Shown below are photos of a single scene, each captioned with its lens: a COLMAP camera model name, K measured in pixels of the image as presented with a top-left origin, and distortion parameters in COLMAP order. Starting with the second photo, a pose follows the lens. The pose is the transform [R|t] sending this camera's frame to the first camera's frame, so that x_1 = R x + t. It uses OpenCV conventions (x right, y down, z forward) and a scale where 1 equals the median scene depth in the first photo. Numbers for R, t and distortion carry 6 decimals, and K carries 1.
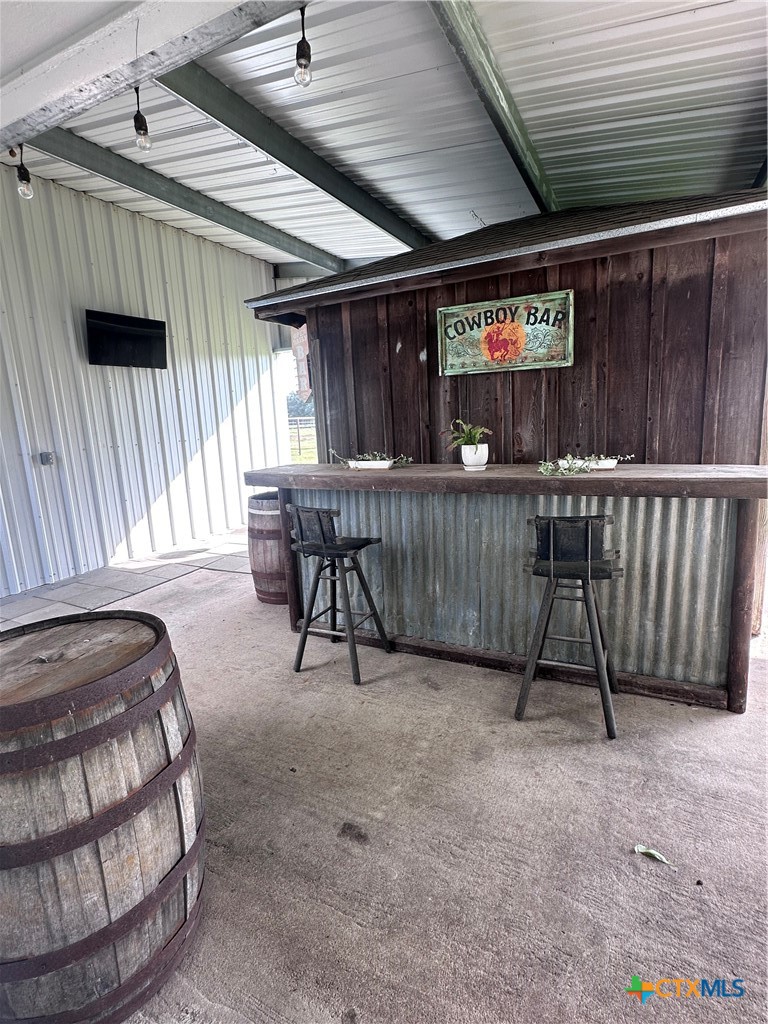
lens RADIAL K [[507.0, 0, 384.0], [0, 507.0, 512.0], [0, 0, 1]] dist [-0.003532, -0.001720]
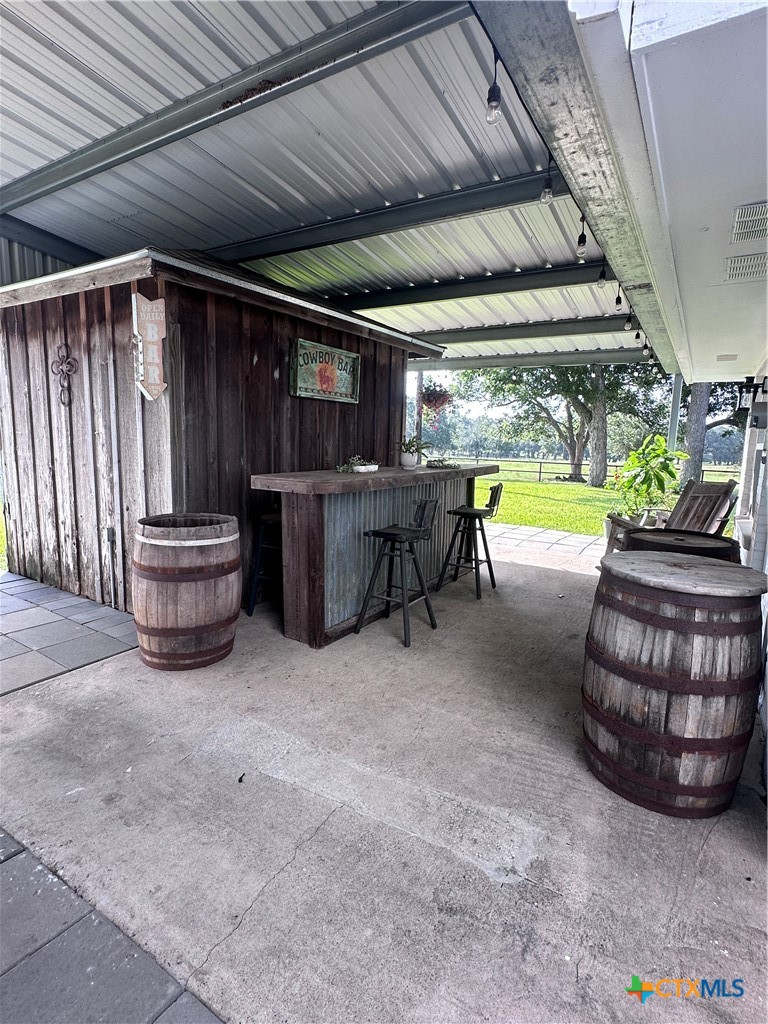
lens RADIAL K [[507.0, 0, 384.0], [0, 507.0, 512.0], [0, 0, 1]] dist [-0.003532, -0.001720]
pose [[0.103093, -0.096480, 0.989981, -1.081669], [0.154600, 0.984743, 0.079870, -0.071672], [-0.982584, 0.144817, 0.116436, 0.738804]]
